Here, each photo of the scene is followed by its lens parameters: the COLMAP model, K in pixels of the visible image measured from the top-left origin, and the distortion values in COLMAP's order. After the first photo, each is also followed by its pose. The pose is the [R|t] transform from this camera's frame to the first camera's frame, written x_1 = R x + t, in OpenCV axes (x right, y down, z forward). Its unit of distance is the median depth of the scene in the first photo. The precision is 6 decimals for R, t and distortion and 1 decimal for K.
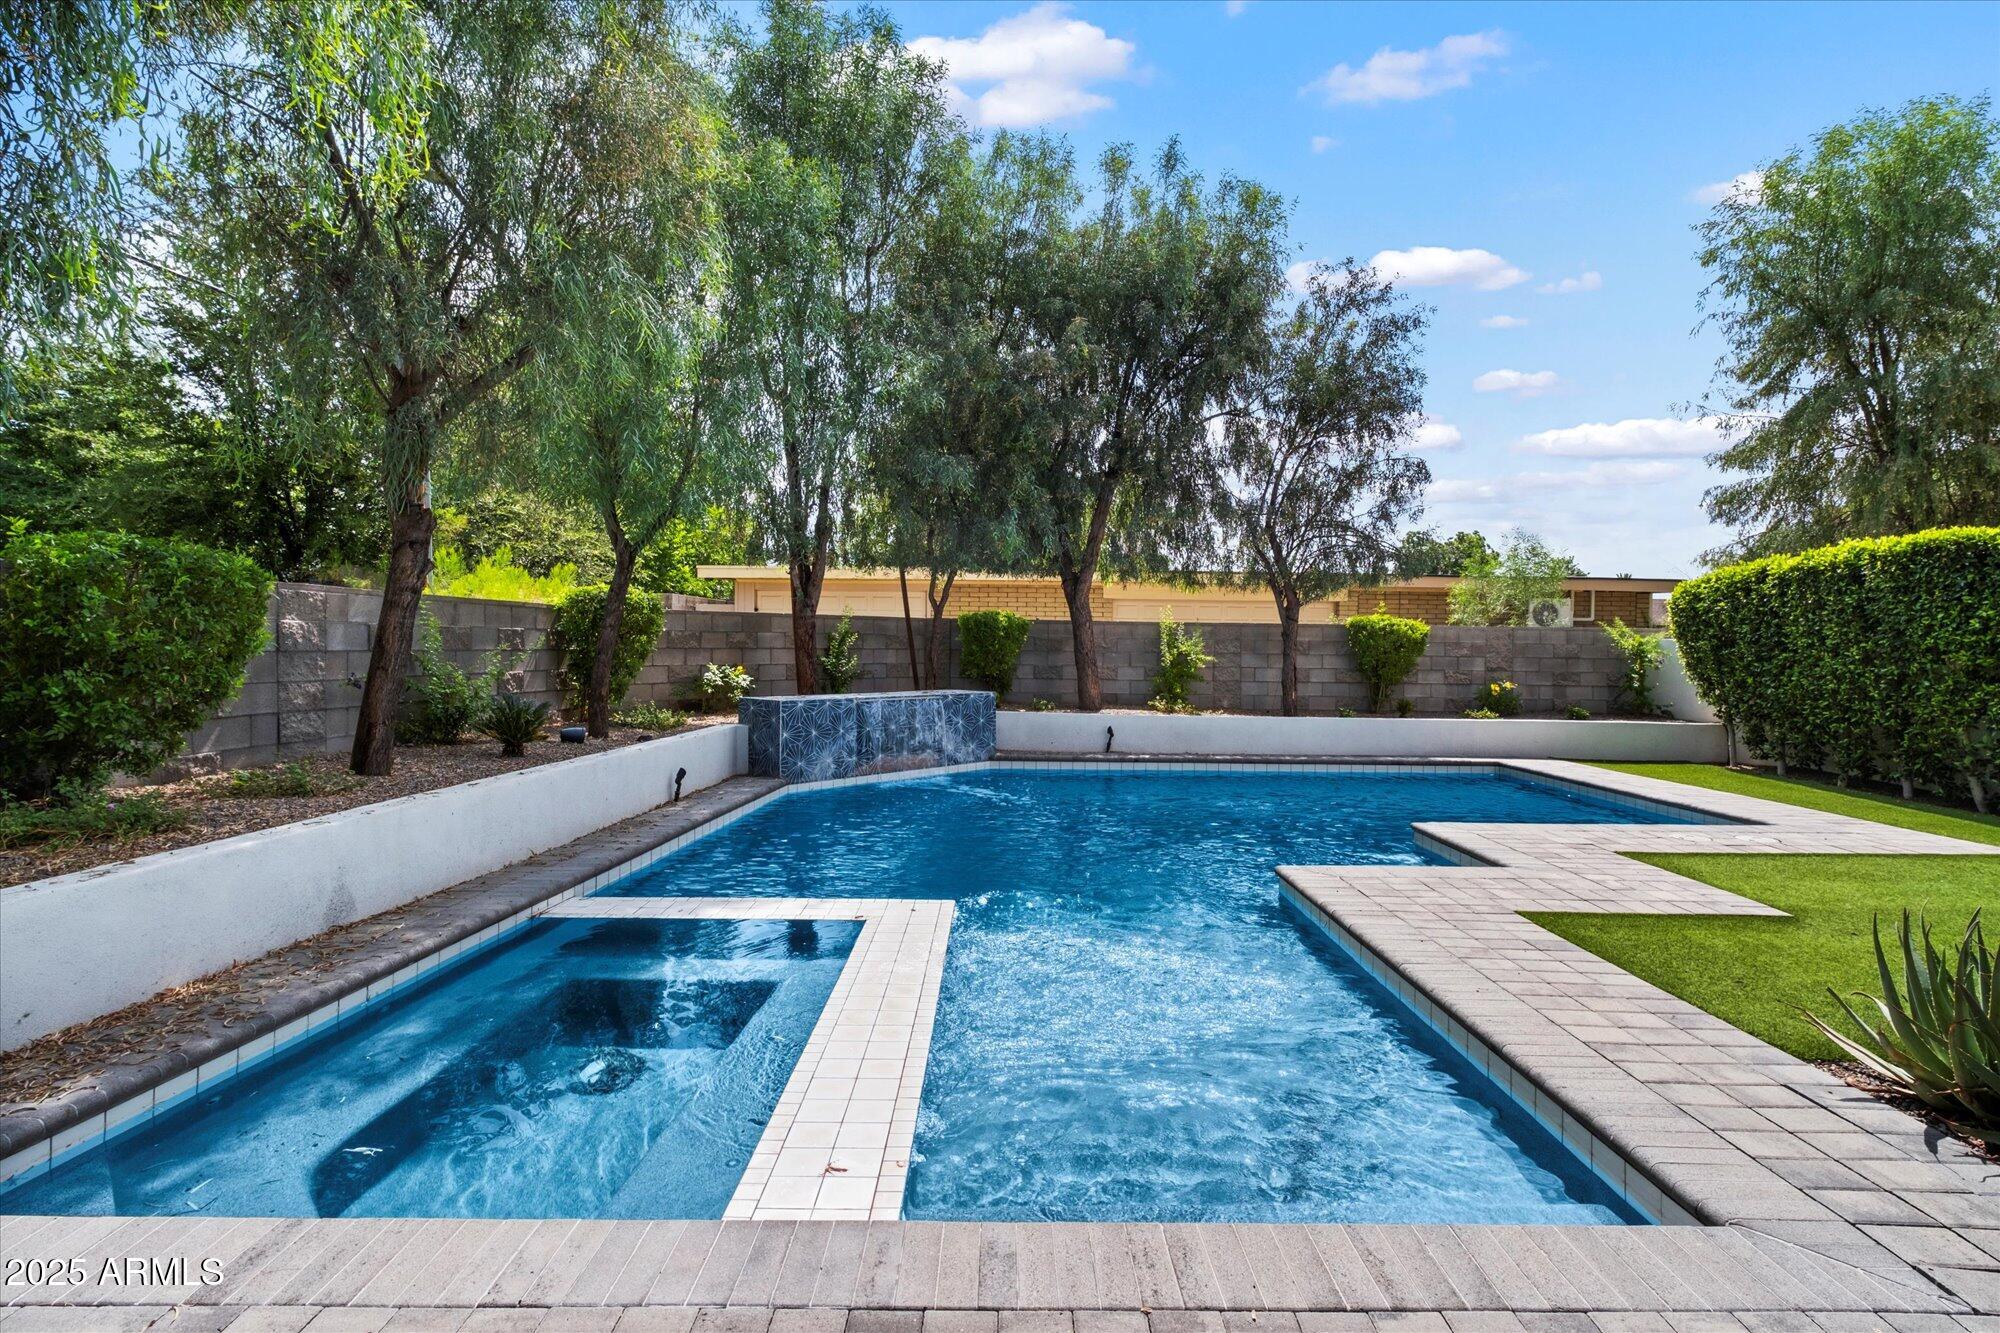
lens RADIAL K [[942.8, 0, 1013.3], [0, 942.8, 661.2], [0, 0, 1]] dist [-0.012056, 0.001273]
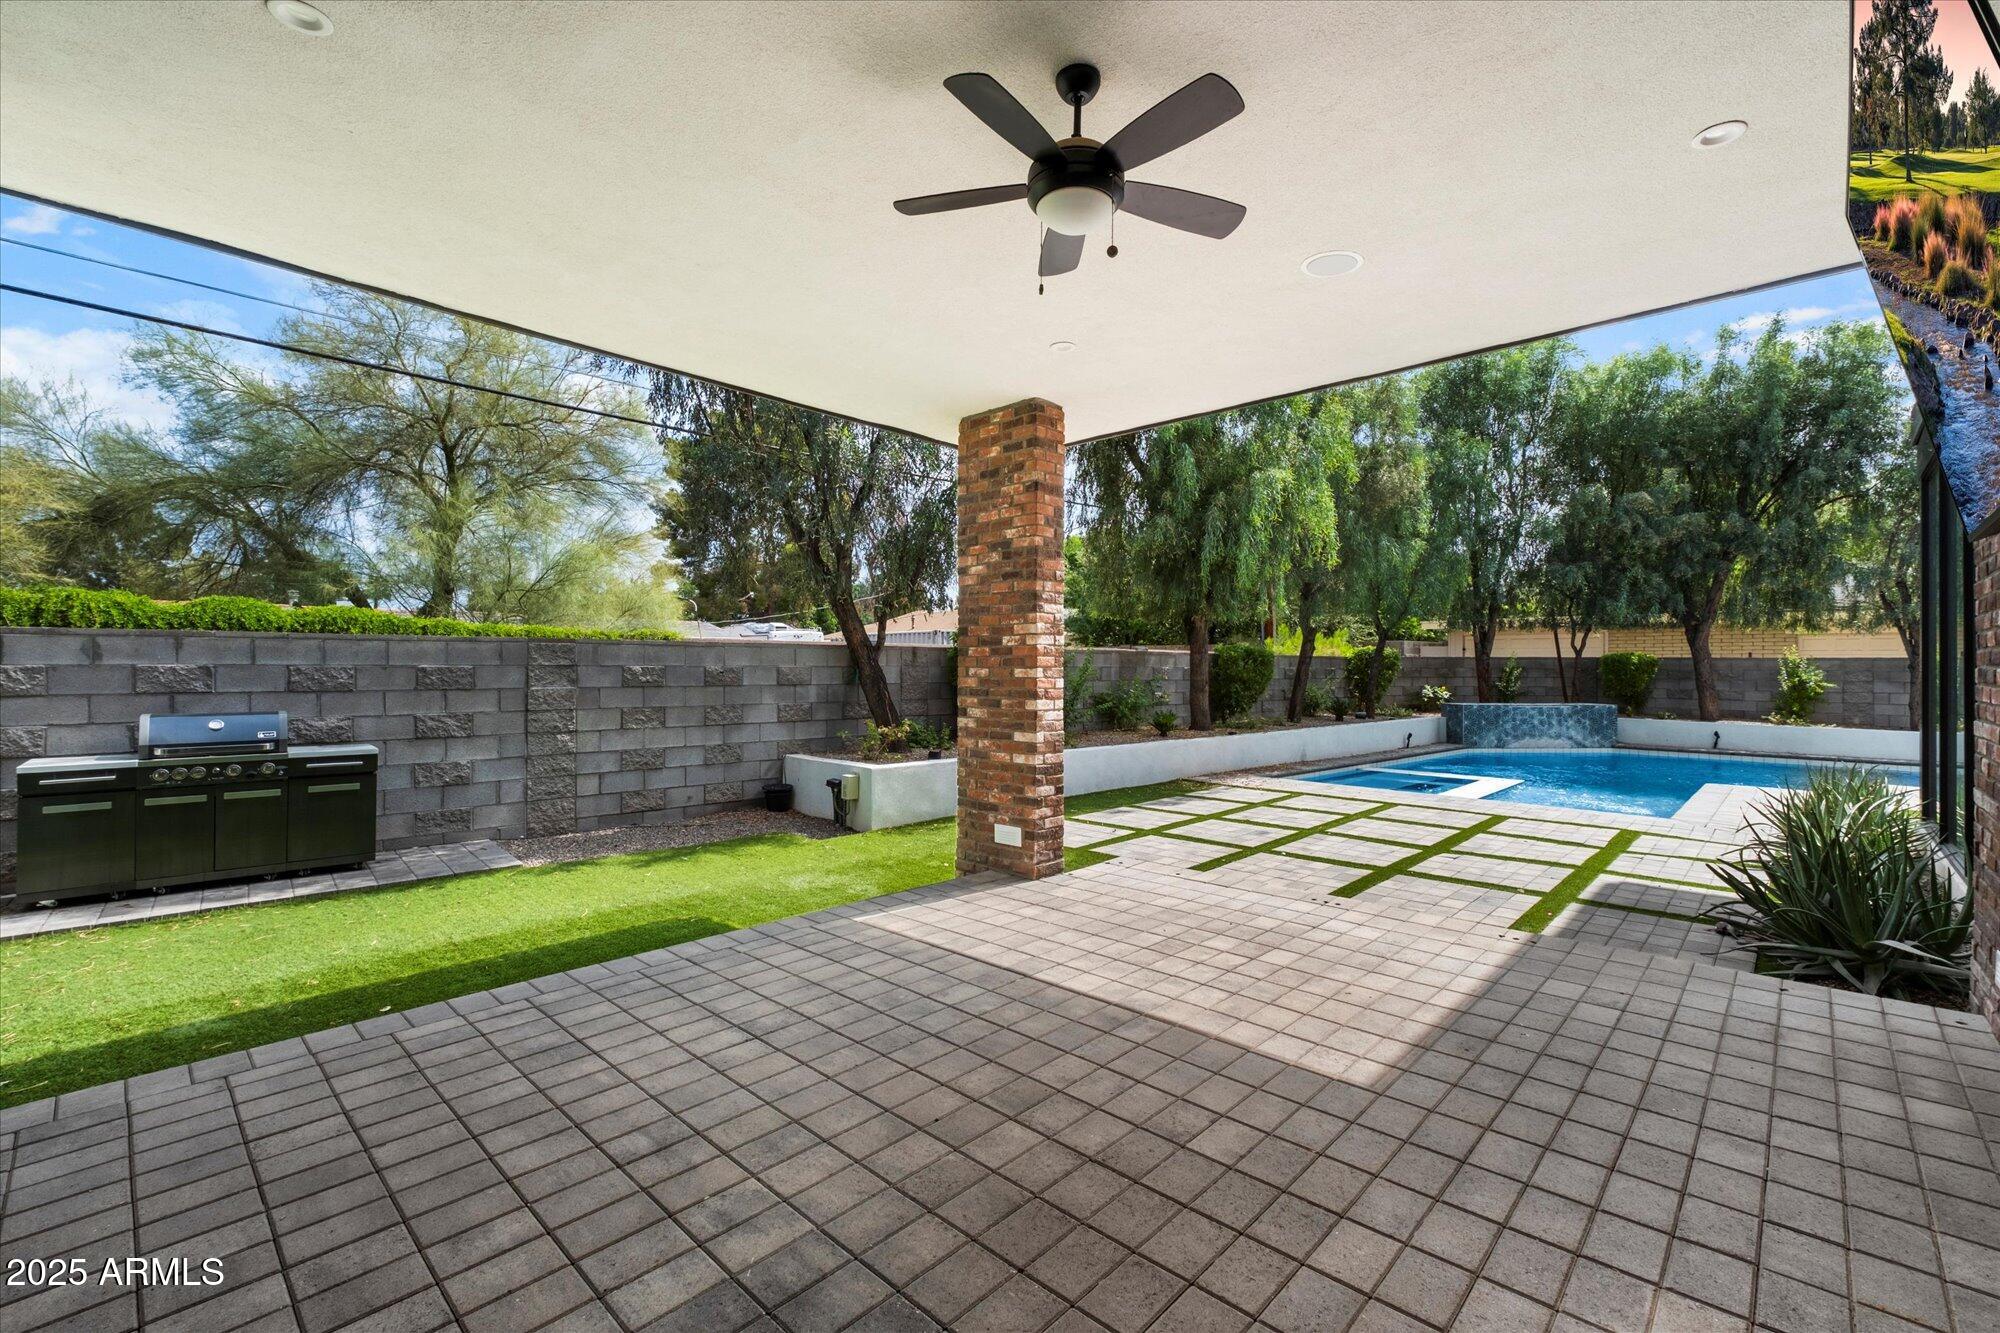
lens RADIAL K [[863.7, 0, 999.9], [0, 863.7, 666.6], [0, 0, 1]] dist [-0.005160, 0.000338]
pose [[0.708587, -0.006174, -0.705596, 0.259317], [-0.009039, 0.999800, -0.017826, 0.003188], [0.705566, 0.019009, 0.708390, -0.732781]]
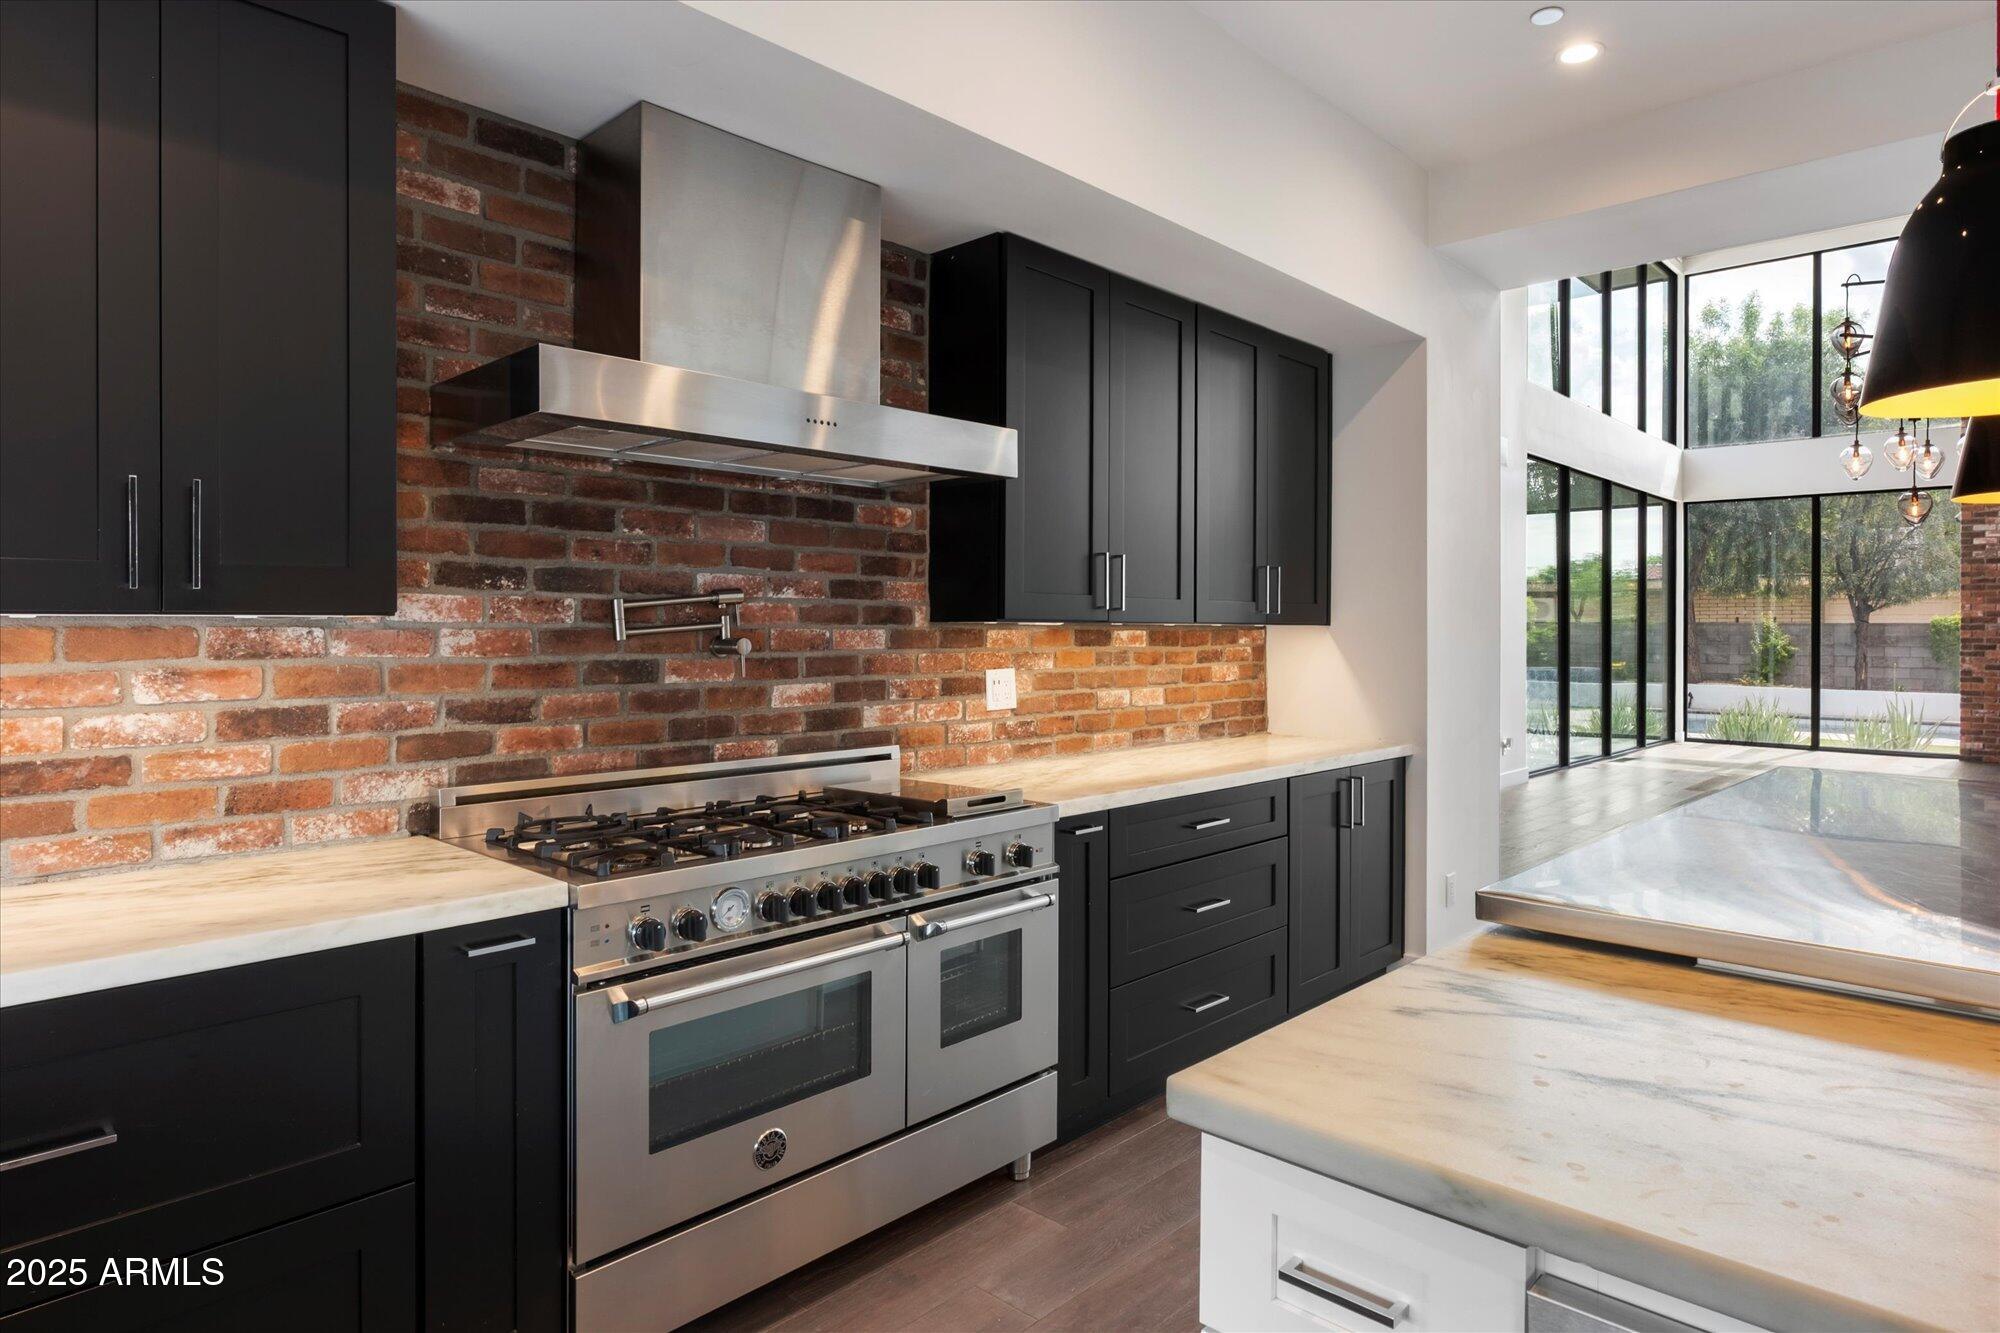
lens RADIAL K [[1147.7, 0, 1019.3], [0, 1147.7, 626.0], [0, 0, 1]] dist [-0.005238, -0.003516]
pose [[0.710080, -0.009227, -0.704061, 0.653400], [-0.008500, 0.999729, -0.021674, 0.011181], [0.704070, 0.021375, 0.709809, -1.142778]]
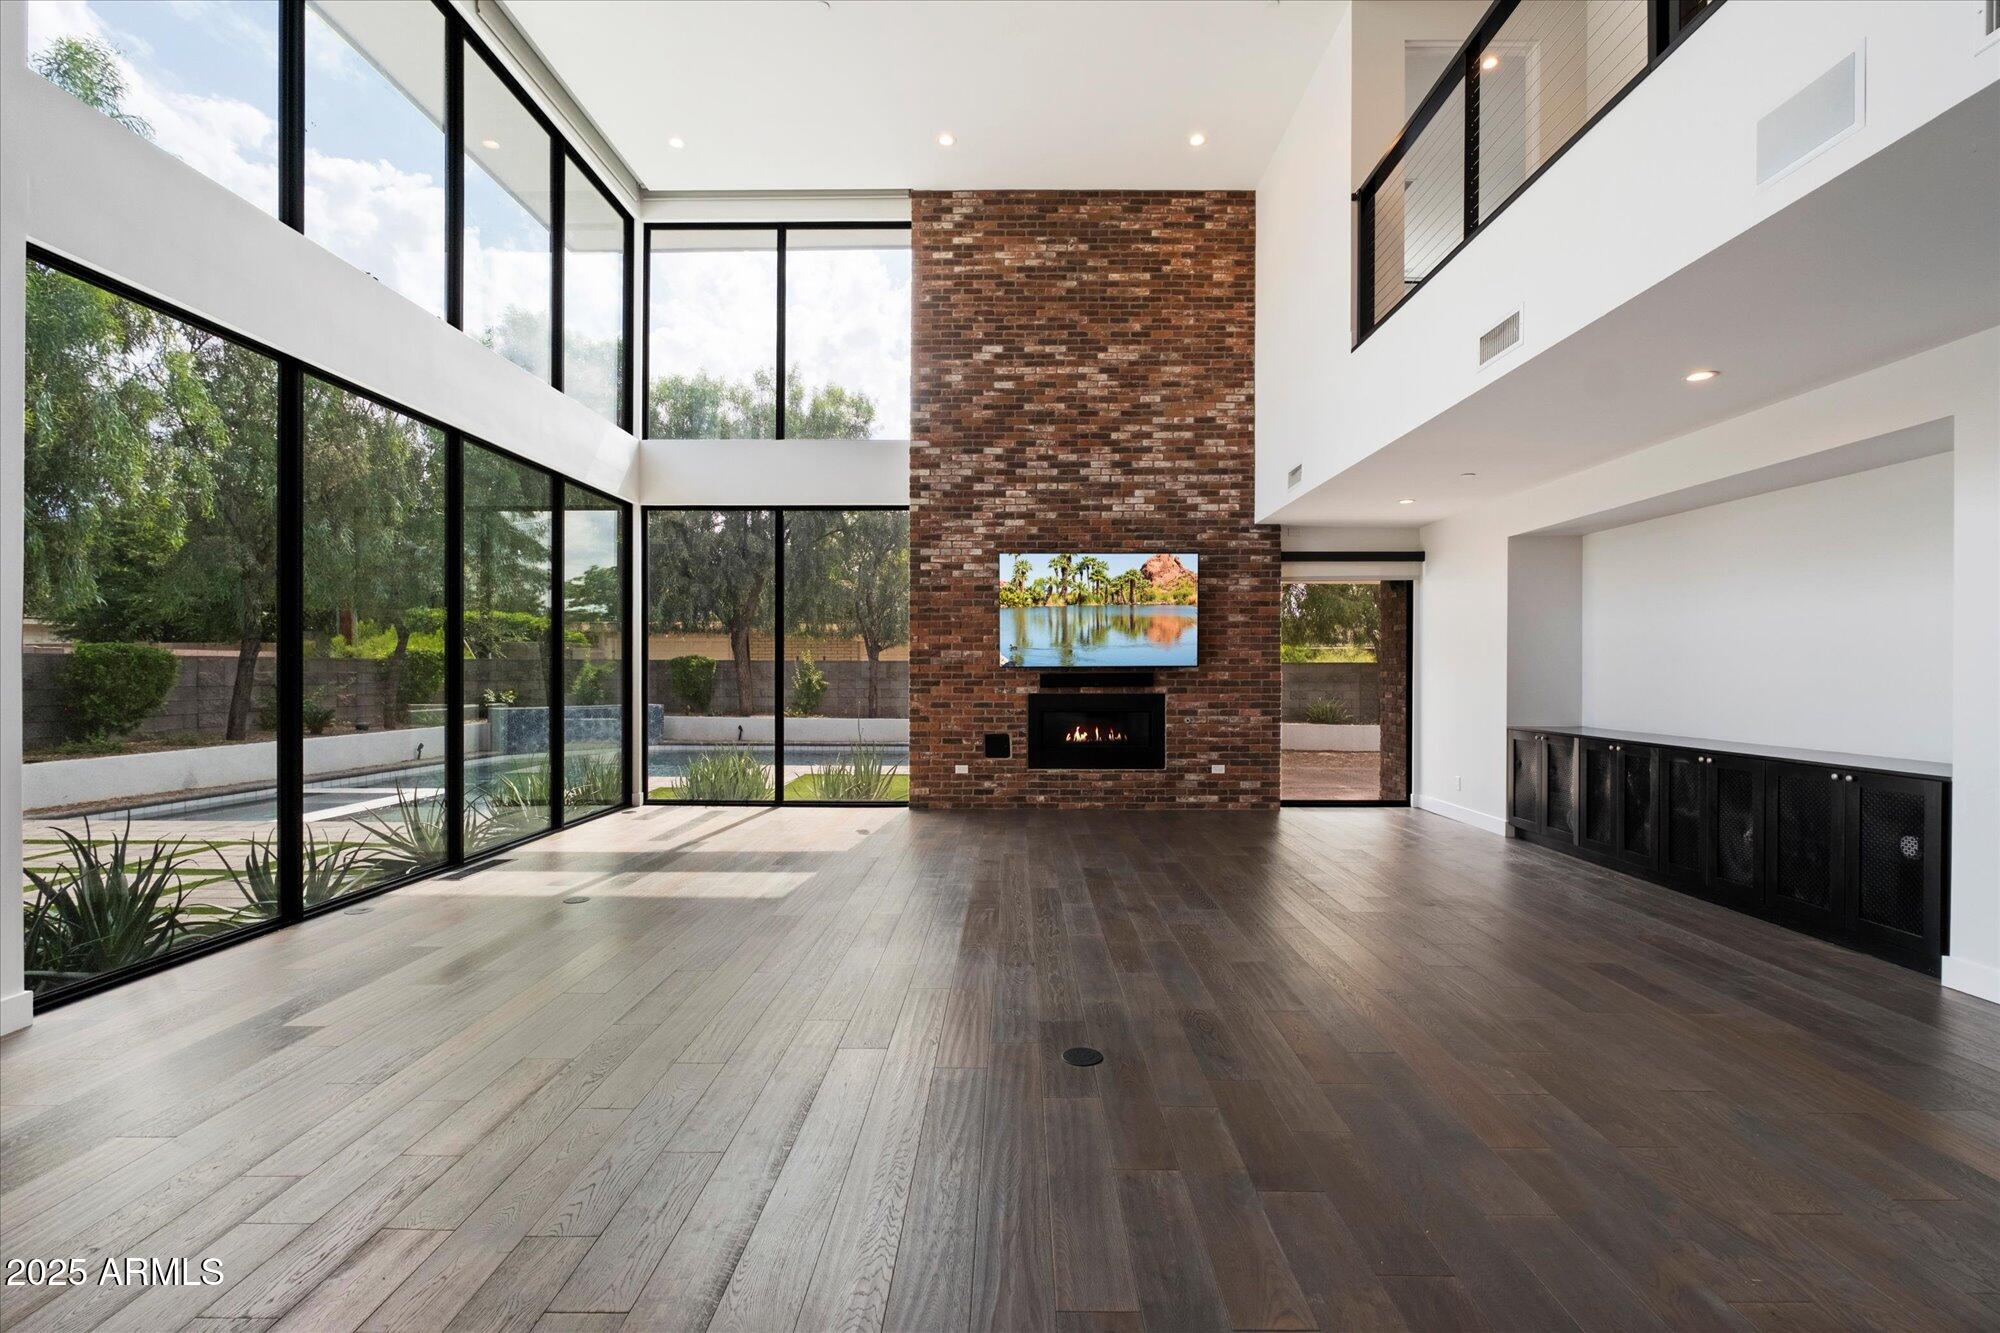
lens RADIAL K [[863.7, 0, 1012.3], [0, 863.7, 667.4], [0, 0, 1]] dist [-0.005160, 0.000338]
pose [[0.999364, -0.011292, -0.033811, 0.638504], [0.010657, 0.999765, -0.018904, 0.001807], [0.034016, 0.018532, 0.999249, -0.513763]]
